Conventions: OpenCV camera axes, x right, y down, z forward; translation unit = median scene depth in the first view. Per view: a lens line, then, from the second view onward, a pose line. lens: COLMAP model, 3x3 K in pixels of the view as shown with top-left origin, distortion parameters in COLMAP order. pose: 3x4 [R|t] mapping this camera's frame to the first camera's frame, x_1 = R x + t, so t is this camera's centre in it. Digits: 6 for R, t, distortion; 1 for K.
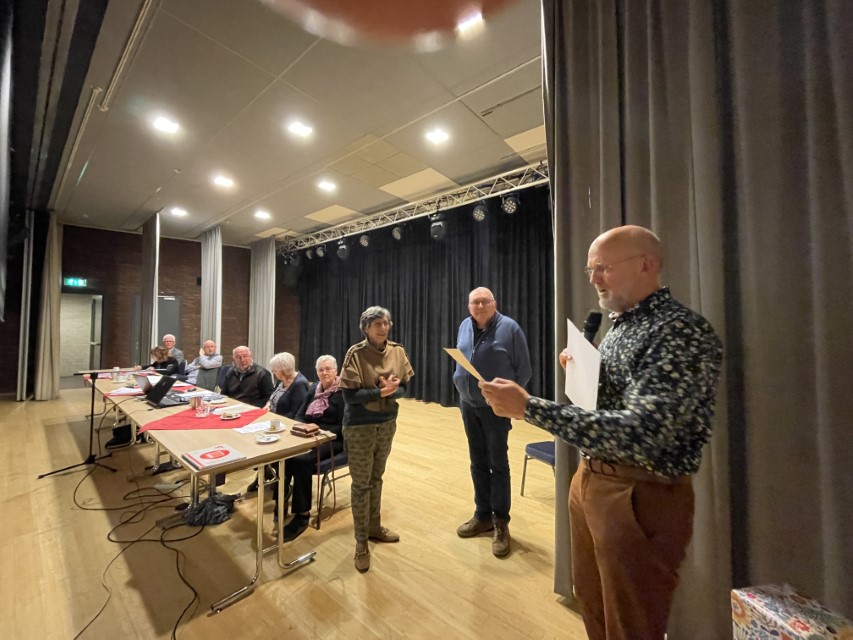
lens RADIAL K [[342.0, 0, 426.3], [0, 342.0, 318.6], [0, 0, 1]] dist [-0.002581, -0.000105]
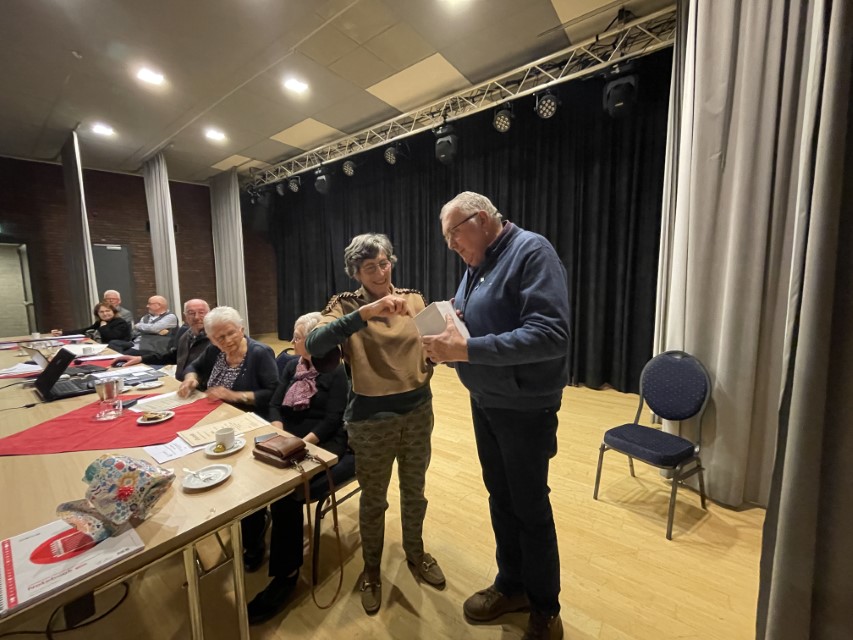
lens RADIAL K [[342.0, 0, 426.8], [0, 342.0, 320.0], [0, 0, 1]] dist [-0.002581, -0.000105]
pose [[0.998633, -0.022986, 0.046954, -0.048063], [0.016161, 0.989895, 0.140877, 0.015734], [-0.049718, -0.139926, 0.988913, 0.163710]]
